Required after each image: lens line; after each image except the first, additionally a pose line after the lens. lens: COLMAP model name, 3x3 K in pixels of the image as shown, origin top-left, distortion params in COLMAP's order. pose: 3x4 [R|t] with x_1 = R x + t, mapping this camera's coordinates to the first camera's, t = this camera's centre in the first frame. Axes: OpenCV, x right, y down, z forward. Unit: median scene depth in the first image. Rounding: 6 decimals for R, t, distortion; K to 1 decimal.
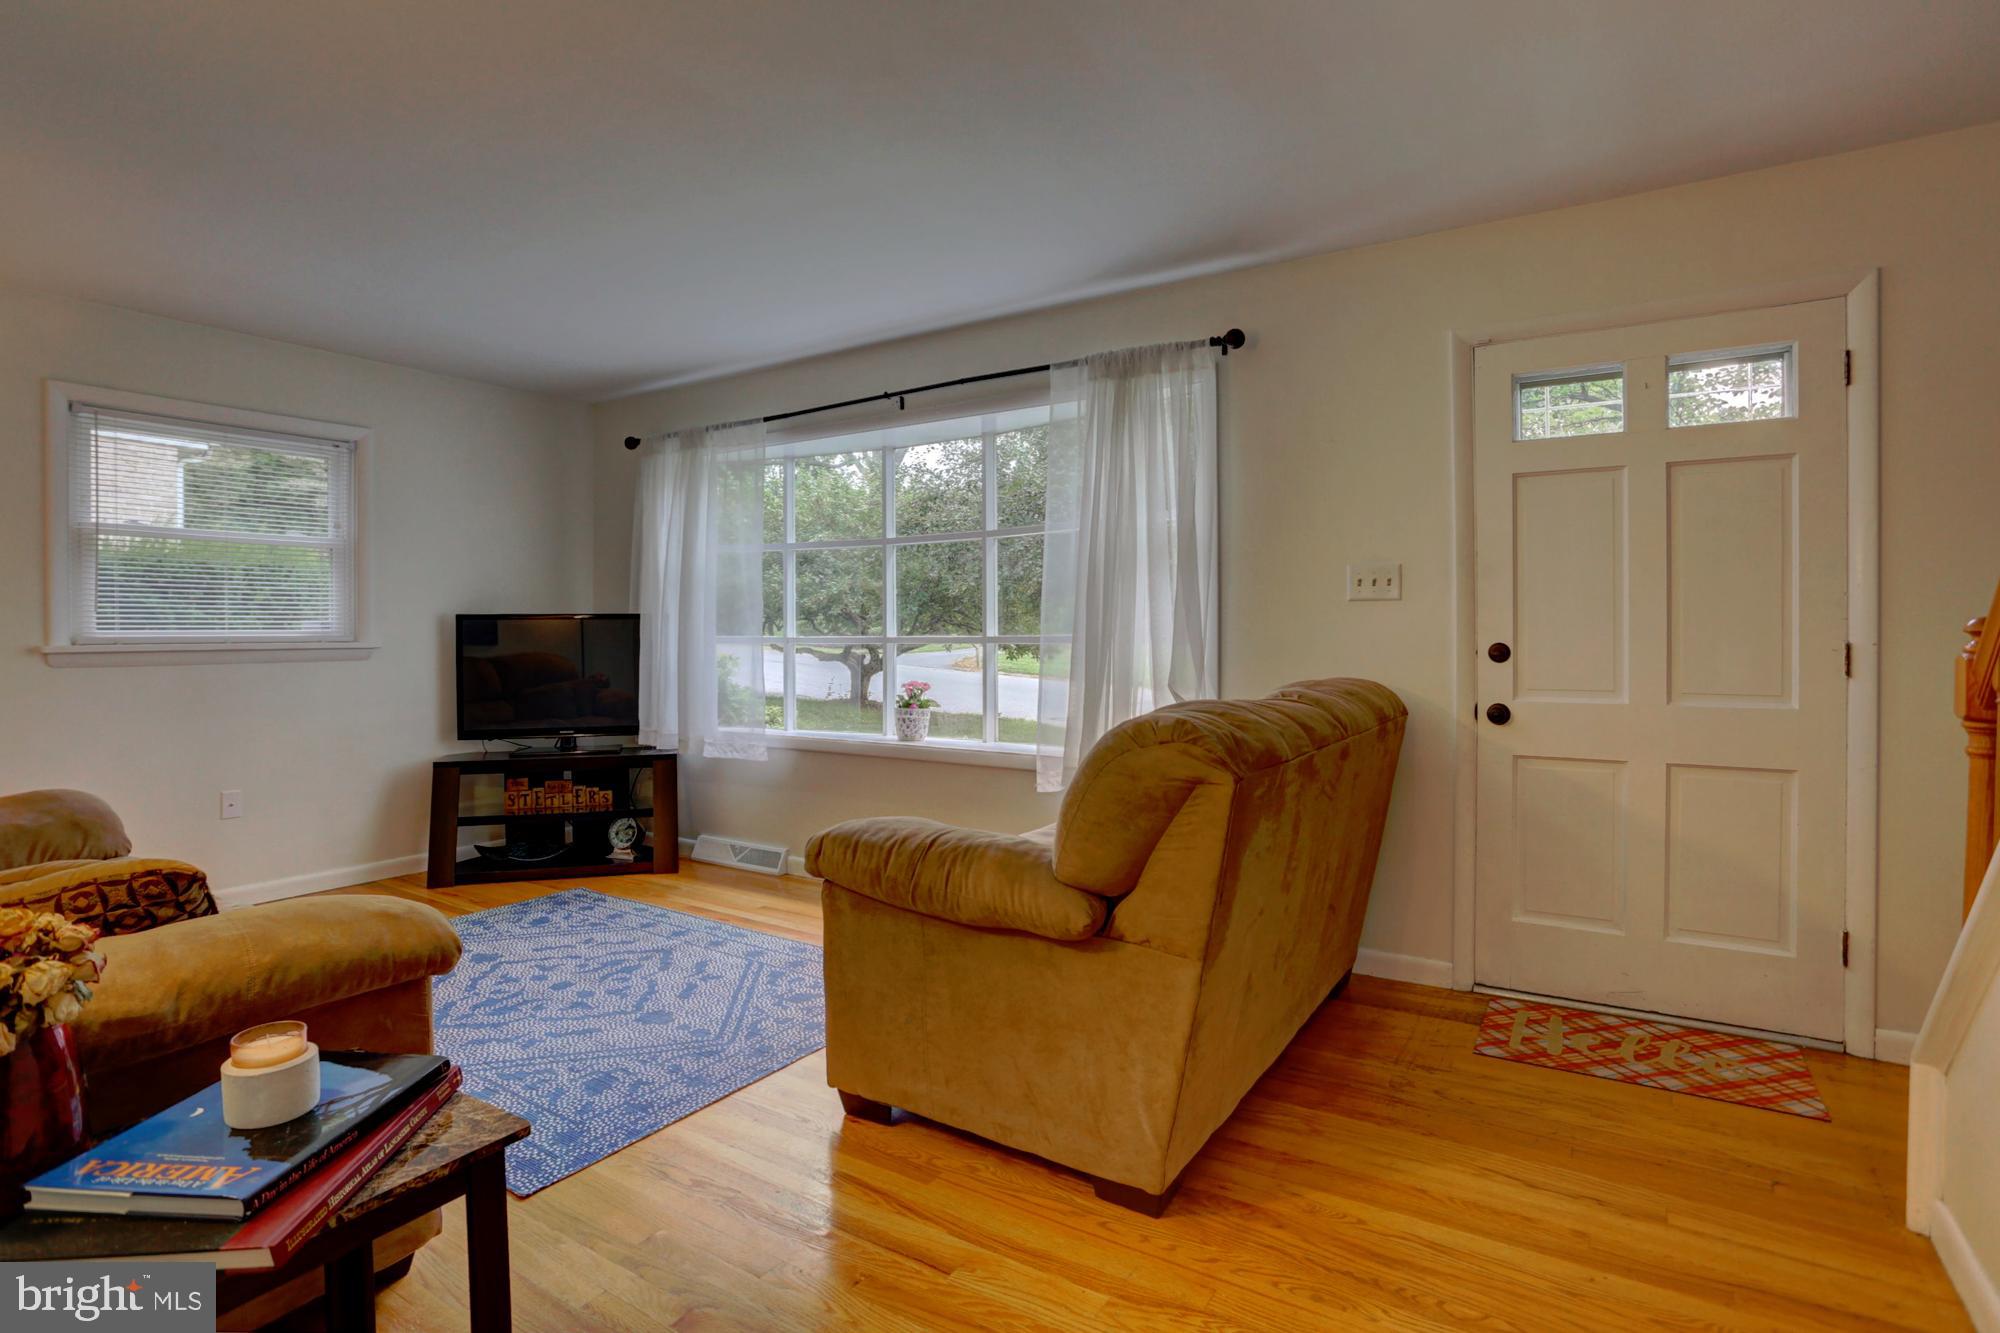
lens RADIAL K [[1038.2, 0, 1008.8], [0, 1038.2, 661.4], [0, 0, 1]] dist [-0.003965, -0.000242]
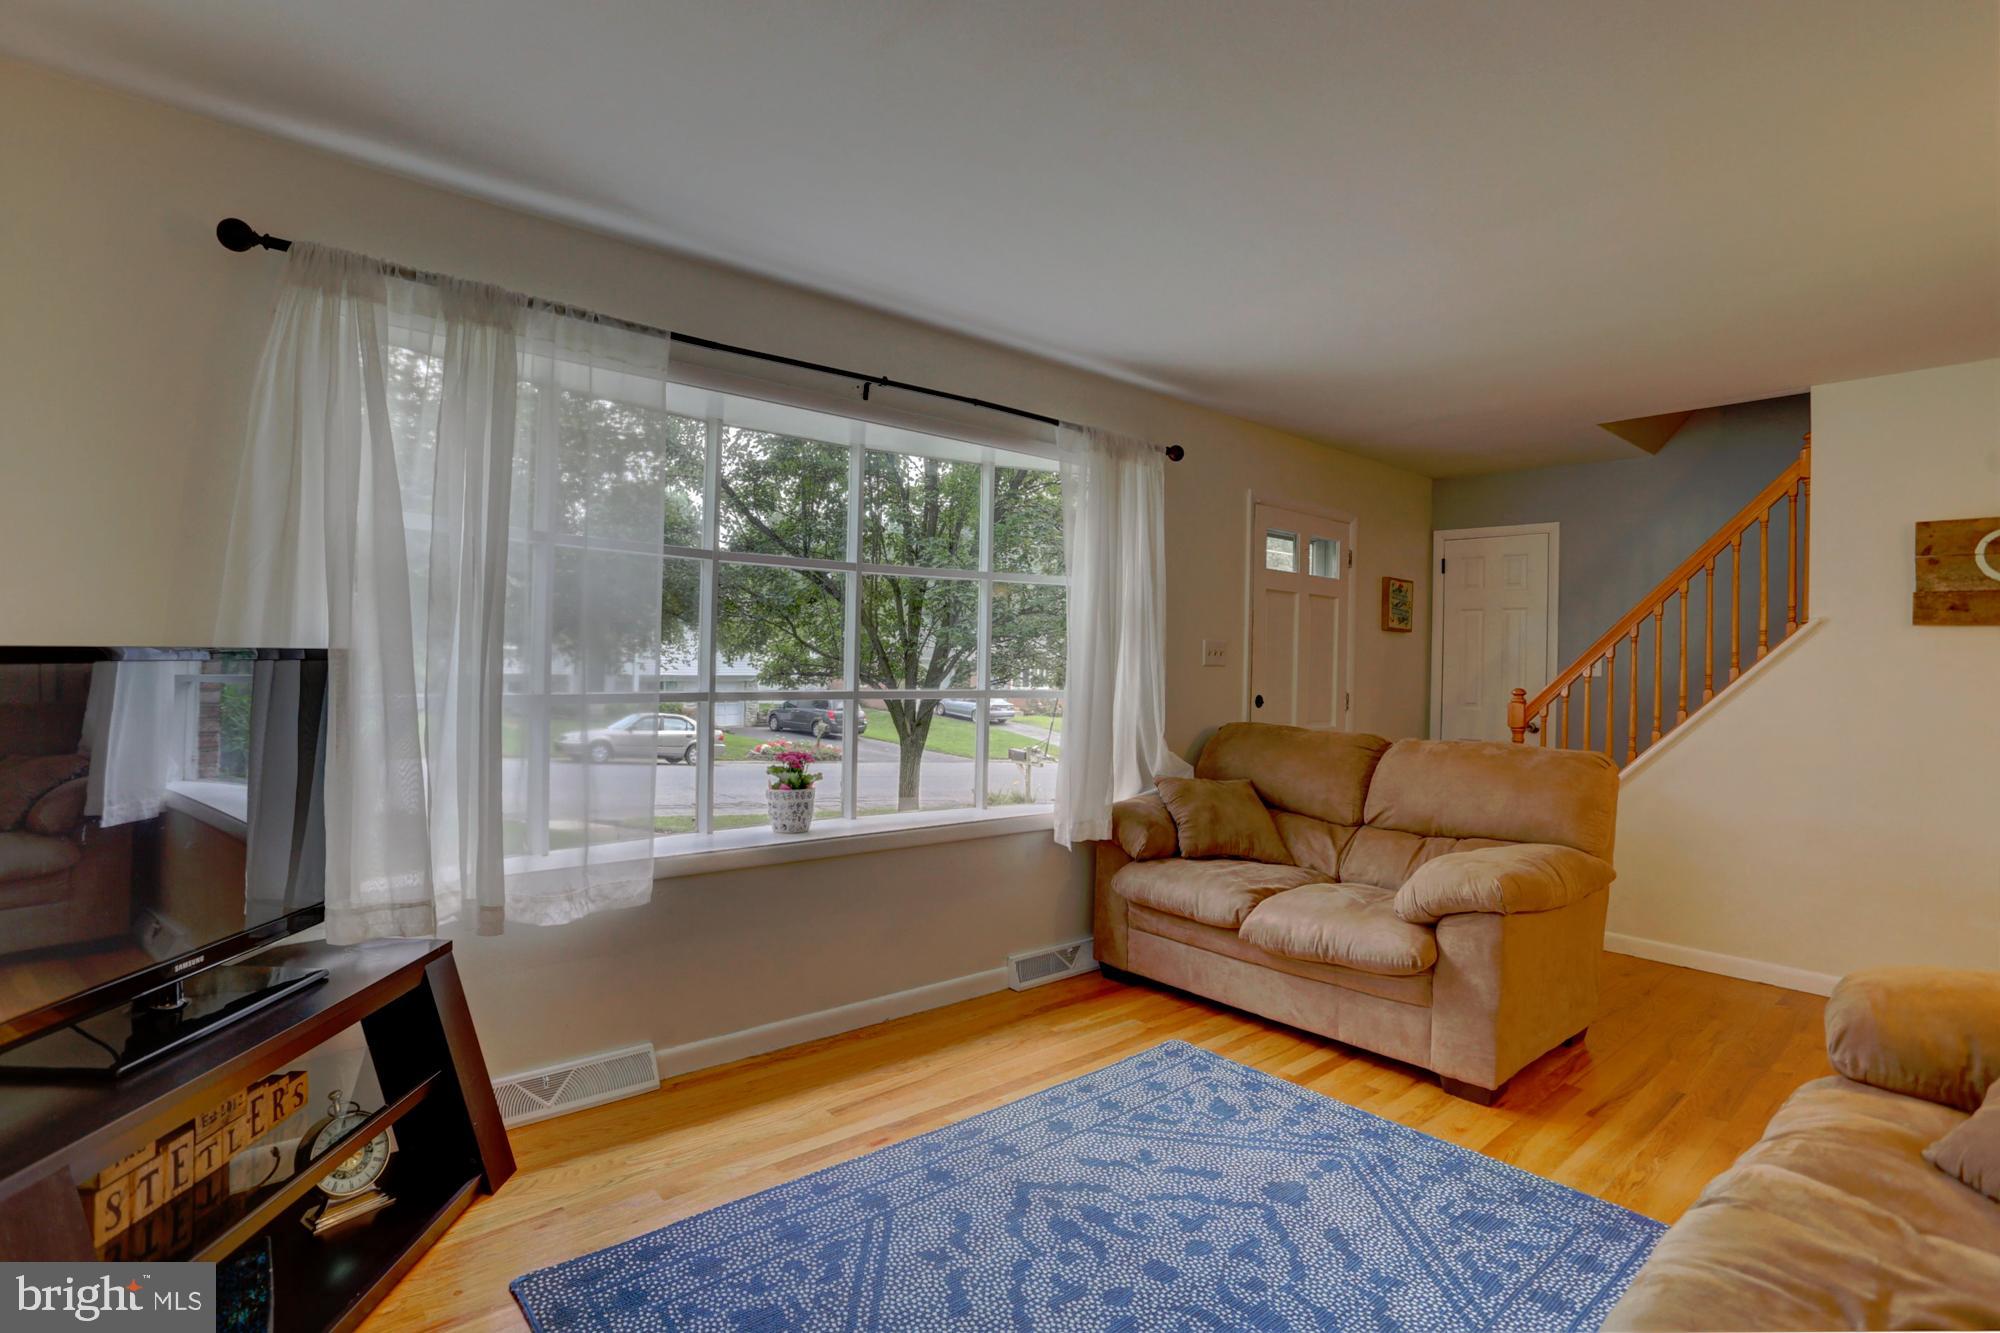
lens RADIAL K [[973.4, 0, 1003.1], [0, 973.4, 660.8], [0, 0, 1]] dist [-0.068154, 0.022229]
pose [[0.253028, 0.005285, 0.967445, -0.994953], [0.007176, 0.999947, -0.007339, -0.053505], [-0.967432, 0.008799, 0.252977, 0.925418]]
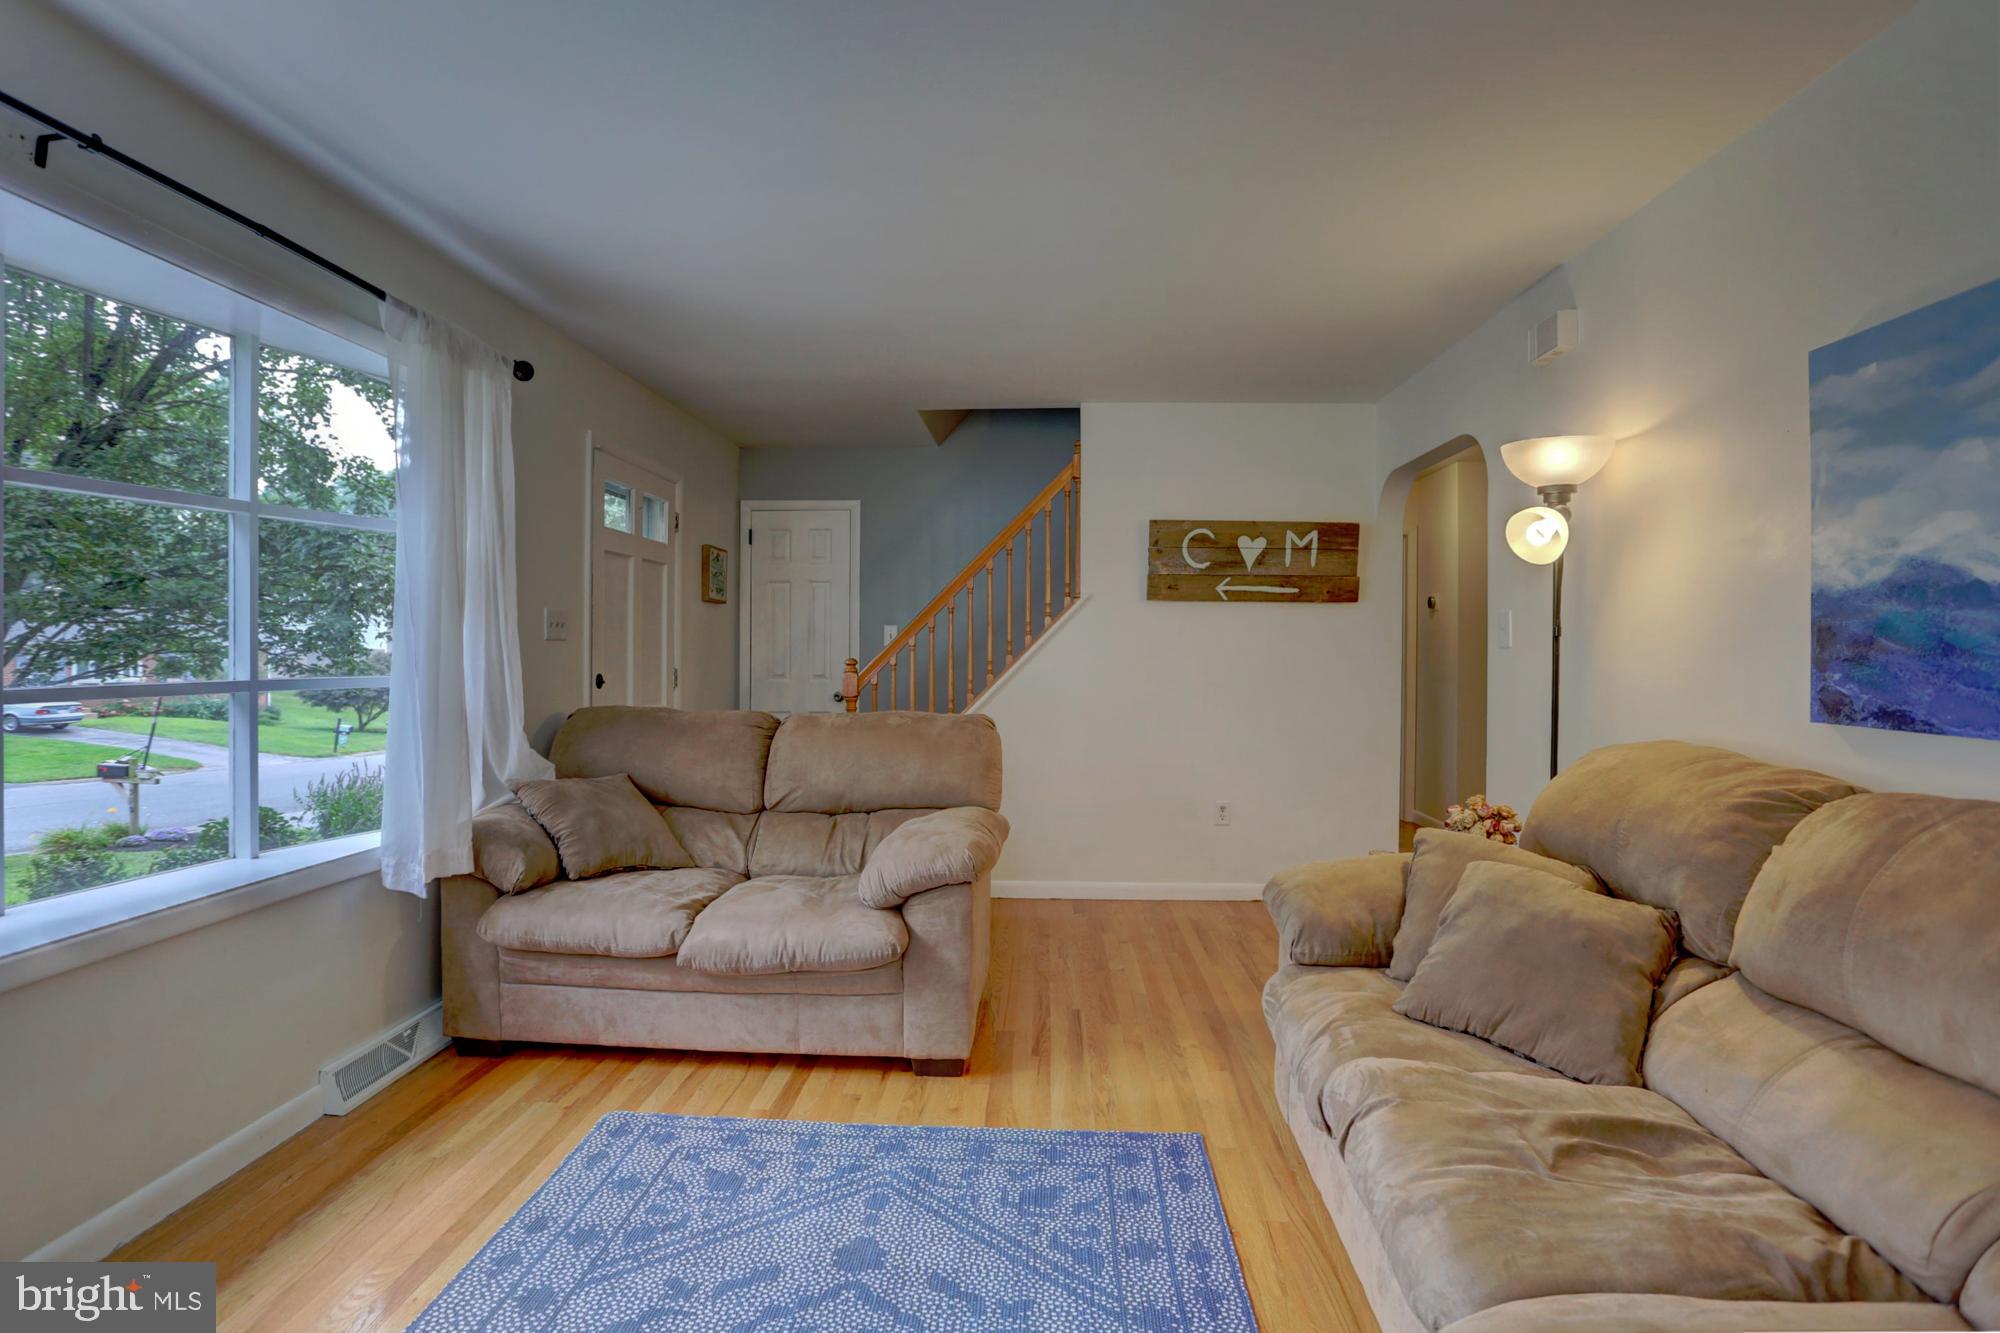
lens RADIAL K [[973.4, 0, 1006.7], [0, 973.4, 656.6], [0, 0, 1]] dist [-0.068154, 0.022229]
pose [[-0.518739, -0.009581, 0.854879, -0.824190], [0.022344, 0.999444, 0.024759, -0.051498], [-0.854641, 0.031945, -0.518236, 1.108479]]
